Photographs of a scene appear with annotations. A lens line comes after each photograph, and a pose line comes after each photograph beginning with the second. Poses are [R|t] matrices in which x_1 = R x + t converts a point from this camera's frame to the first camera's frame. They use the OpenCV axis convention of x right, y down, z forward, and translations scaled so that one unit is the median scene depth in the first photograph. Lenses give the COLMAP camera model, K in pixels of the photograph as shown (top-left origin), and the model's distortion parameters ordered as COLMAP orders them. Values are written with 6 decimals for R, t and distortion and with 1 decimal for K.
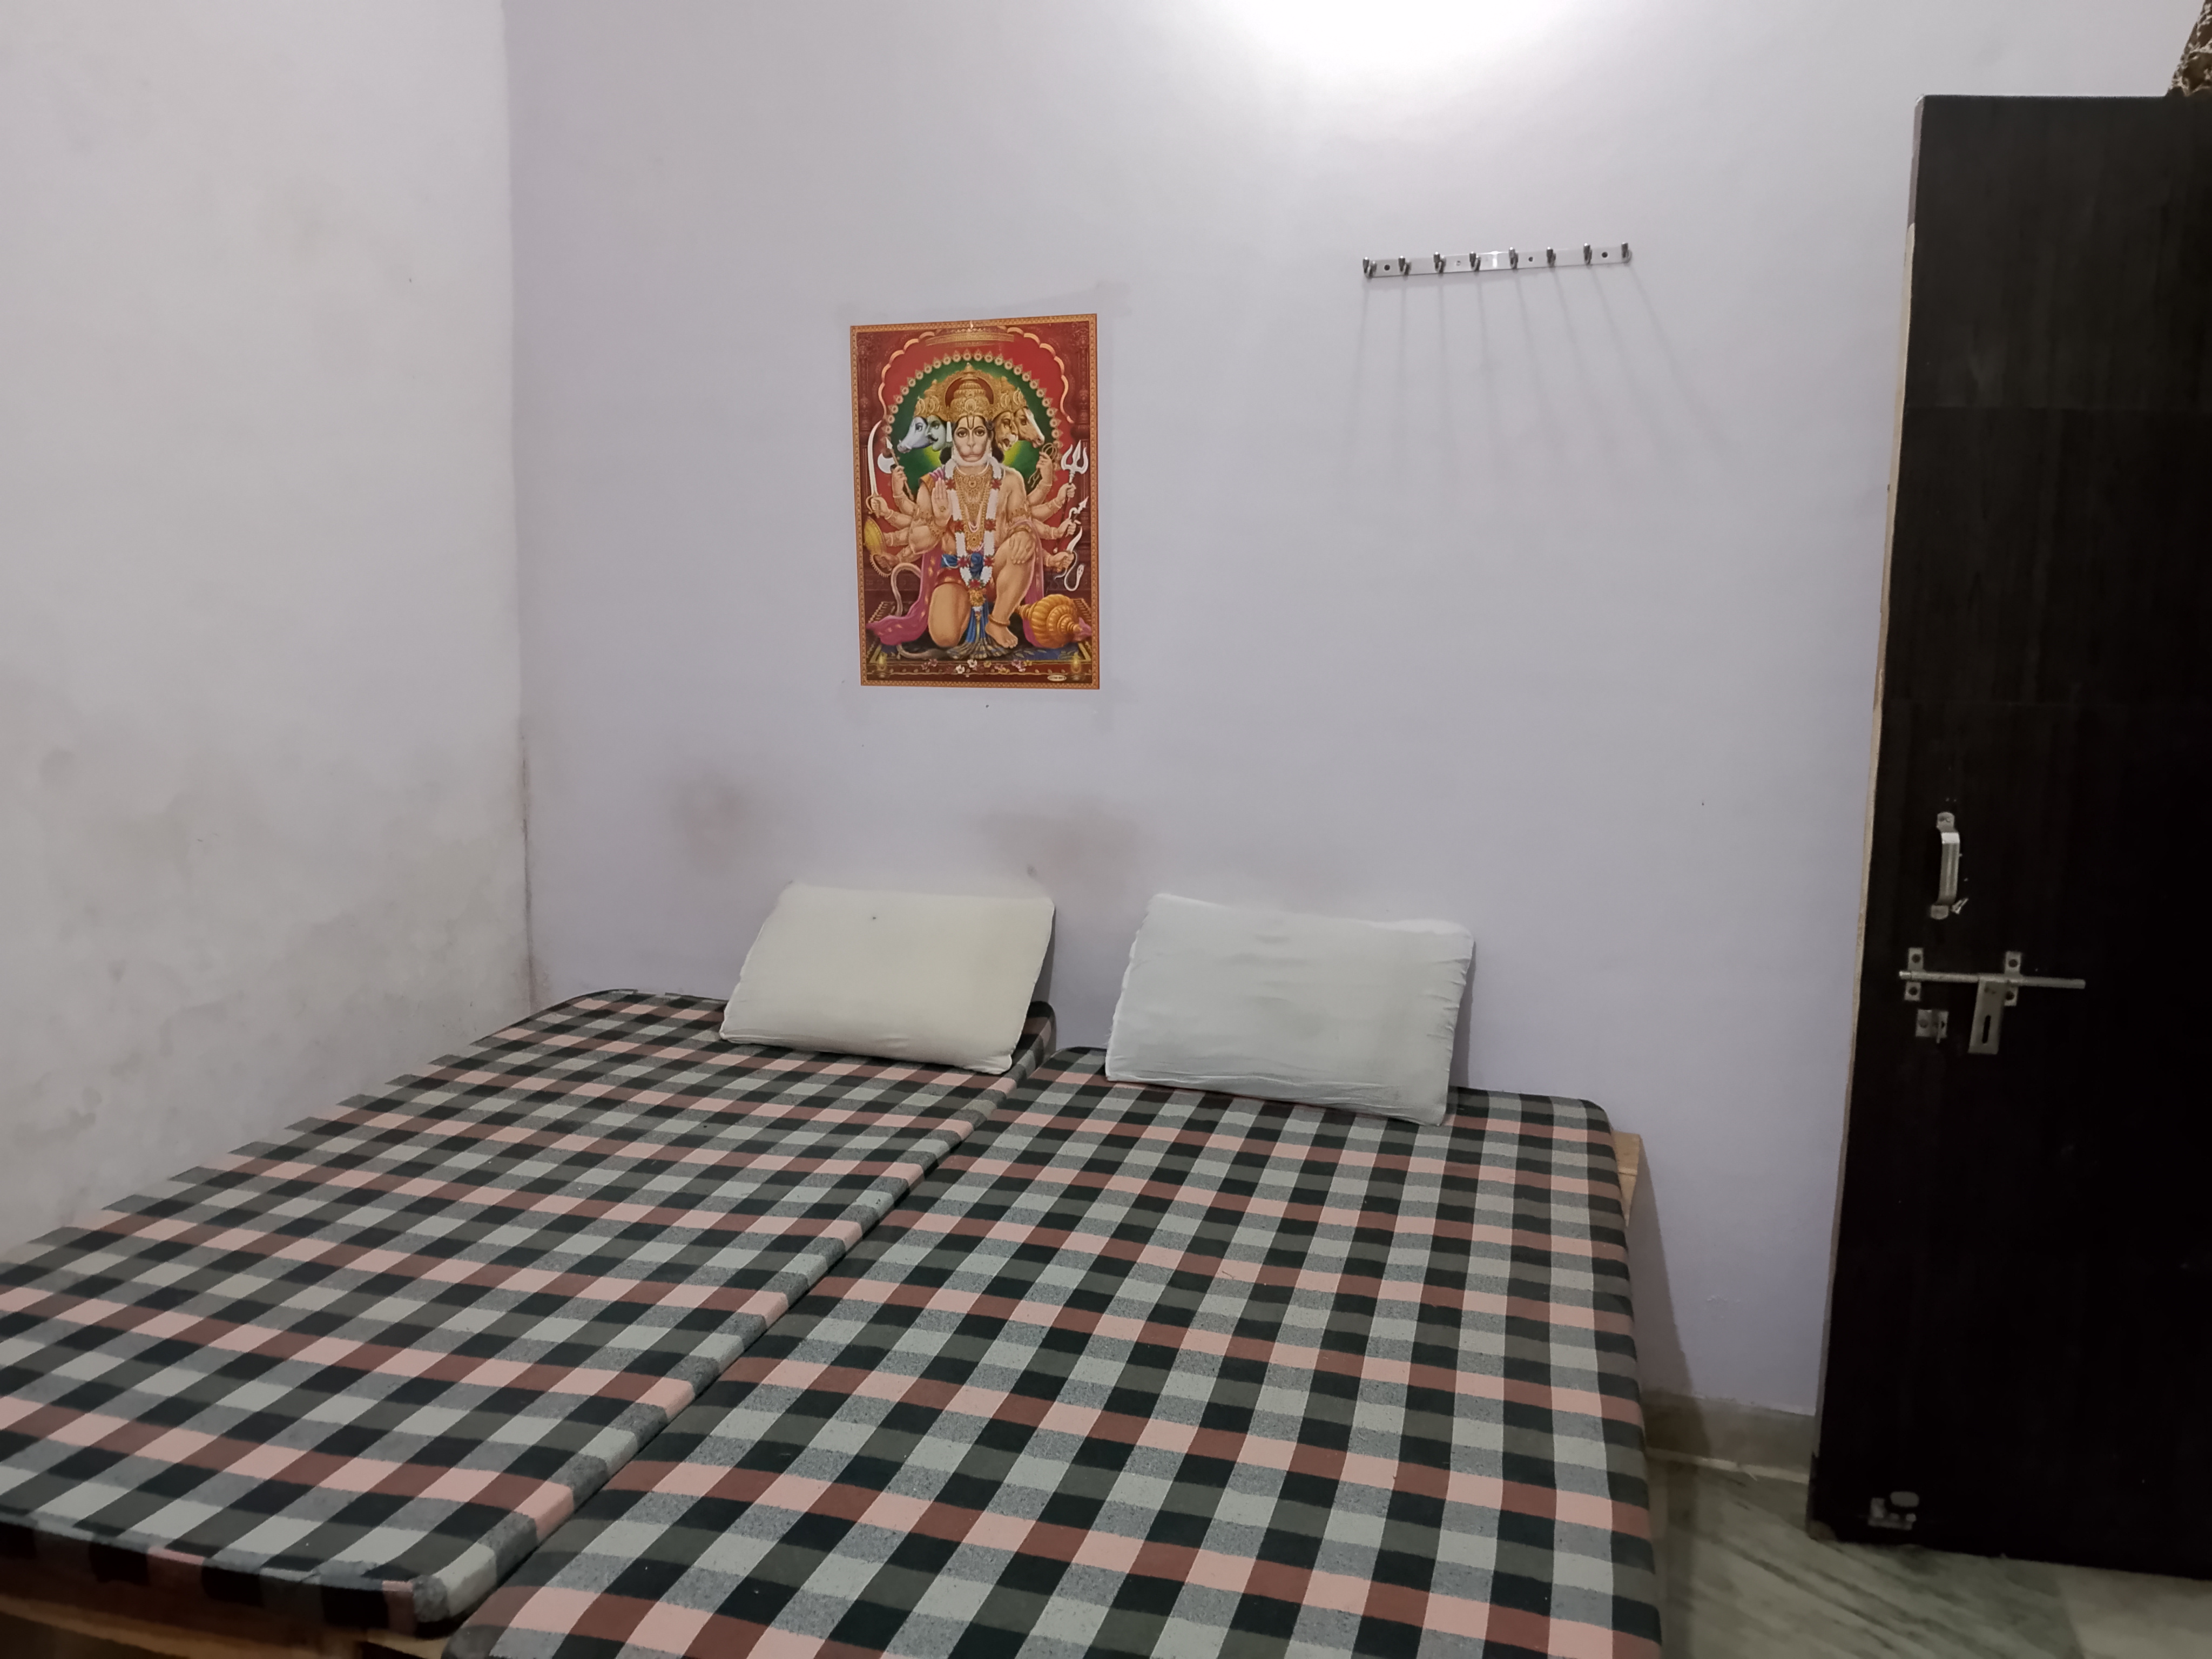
lens RADIAL K [[1885.7, 0, 1098.1], [0, 1885.7, 841.5], [0, 0, 1]] dist [0.066981, -0.130434]
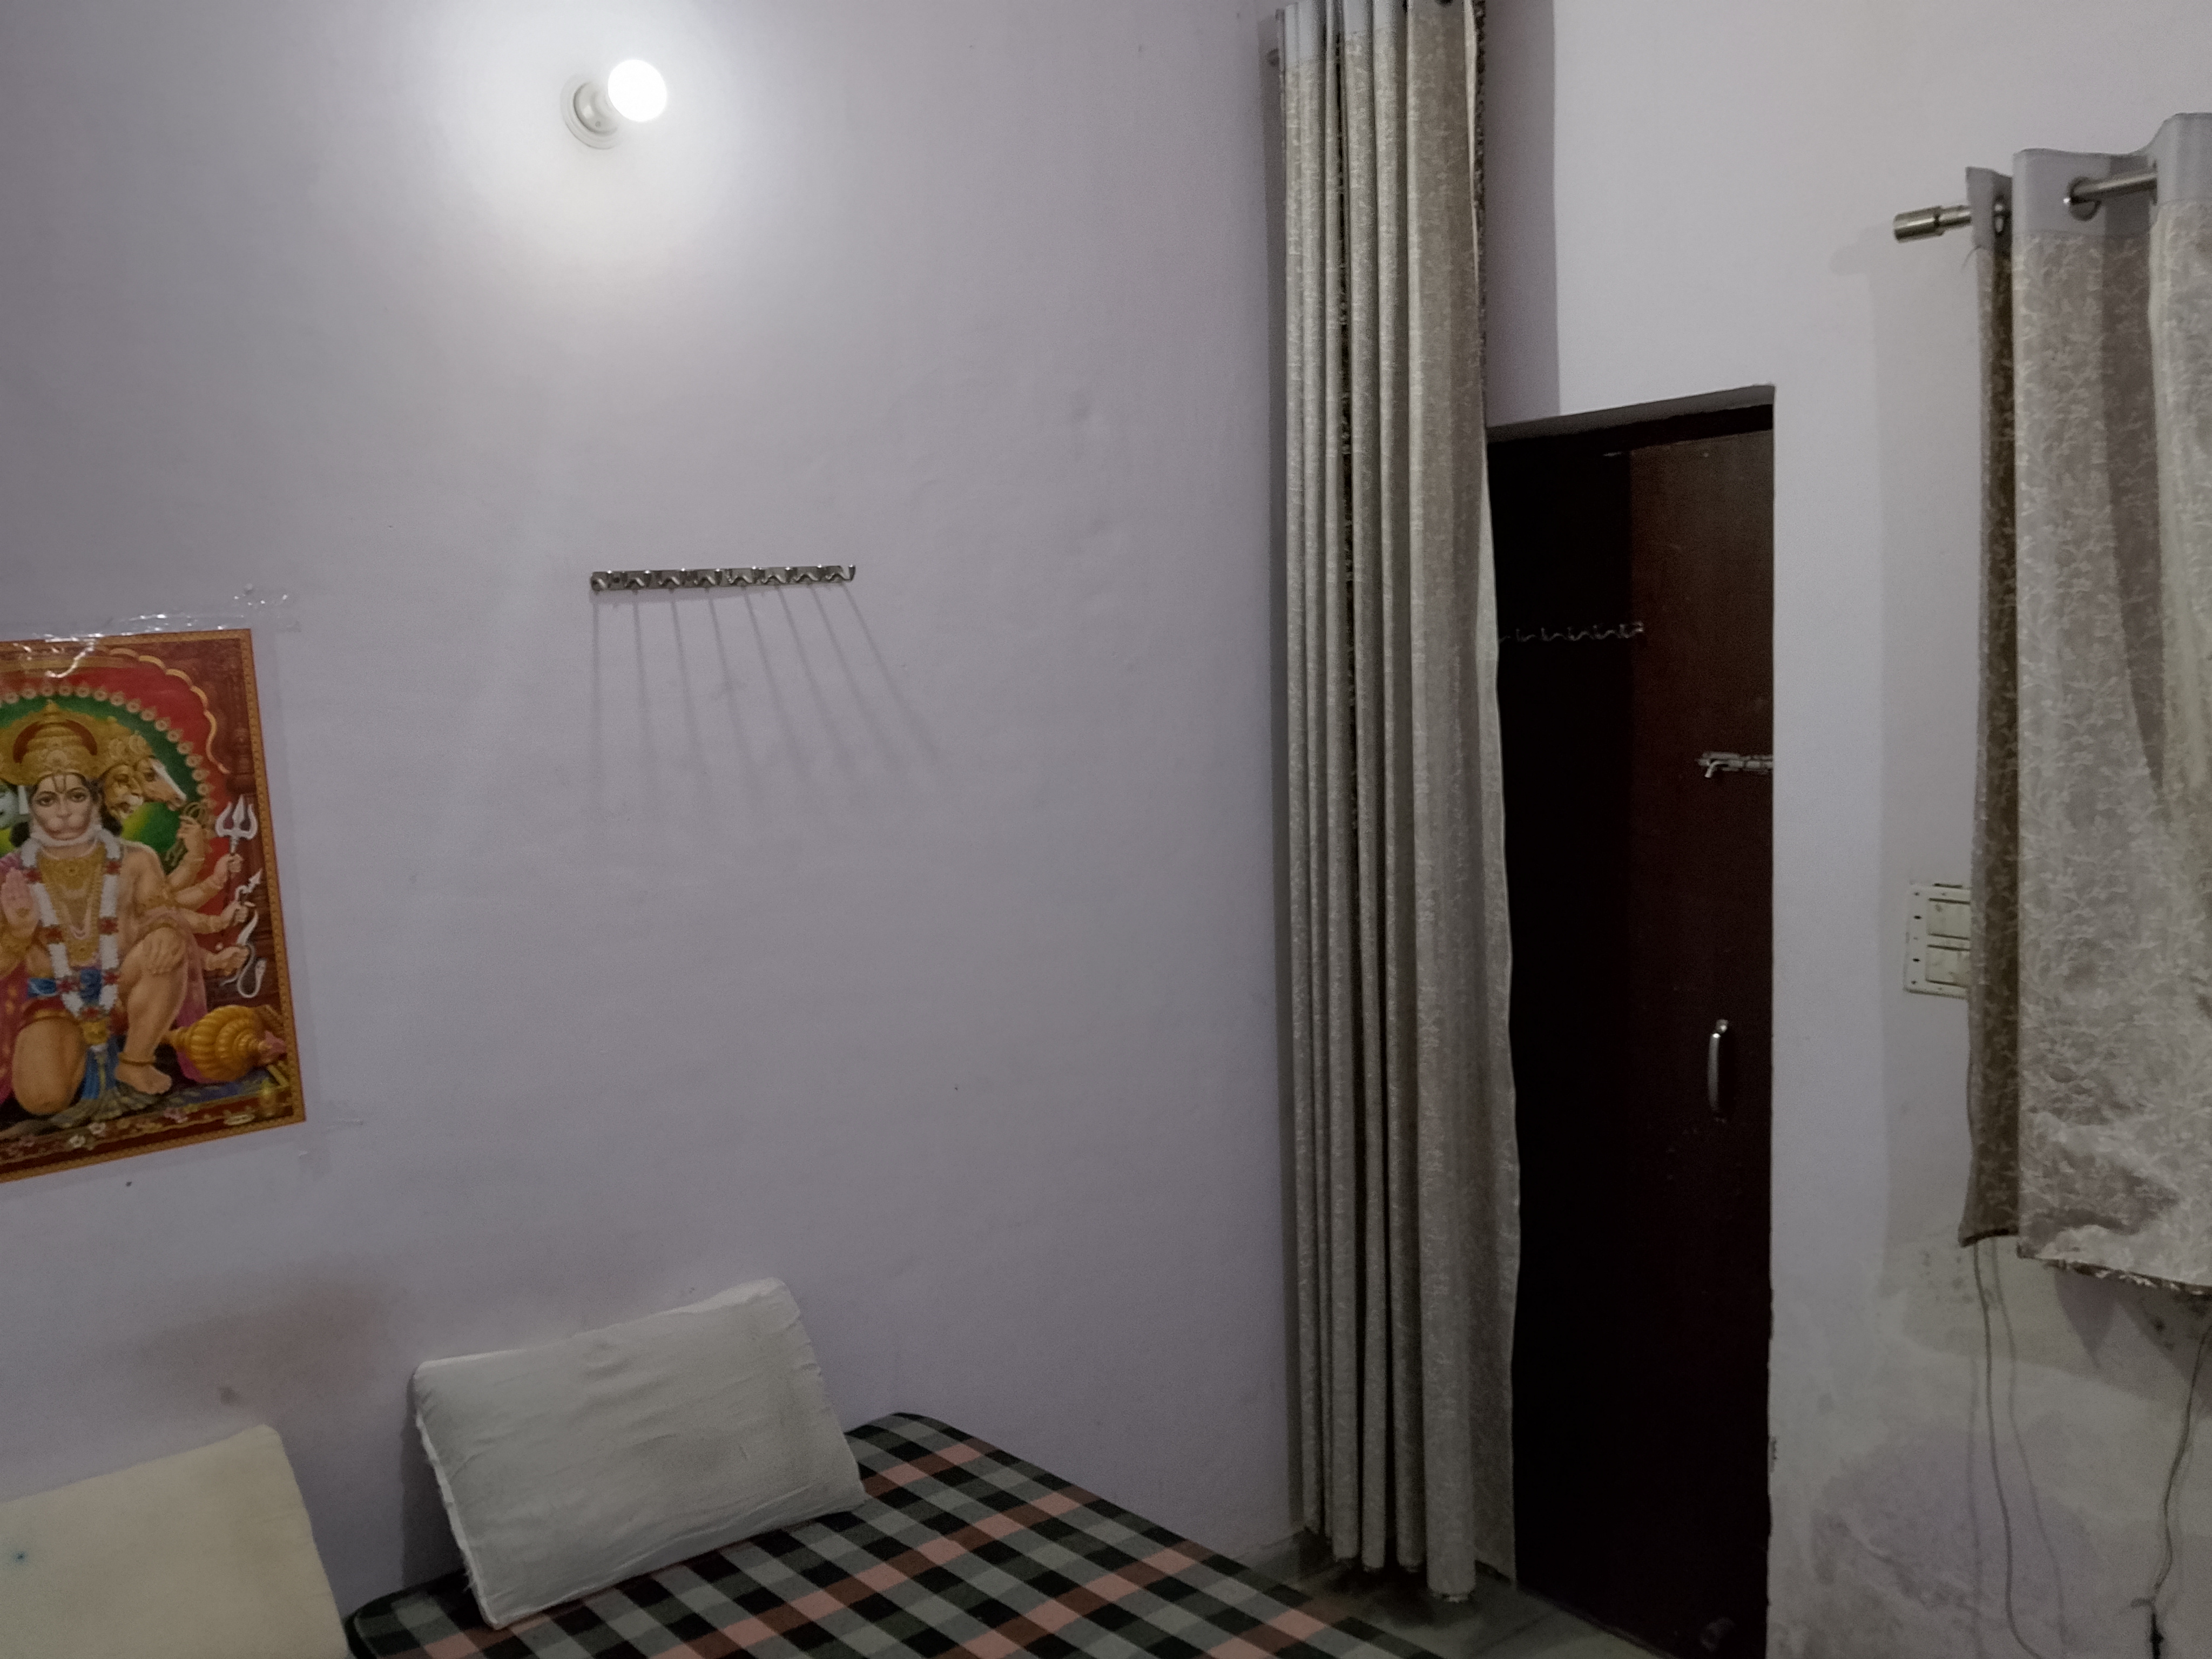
lens RADIAL K [[1885.7, 0, 1079.3], [0, 1885.7, 813.4], [0, 0, 1]] dist [0.066981, -0.130434]
pose [[0.544637, -0.108412, 0.831635, -0.440625], [0.185905, 0.982547, 0.006335, -0.147427], [-0.817808, 0.151155, 0.555286, 0.320710]]
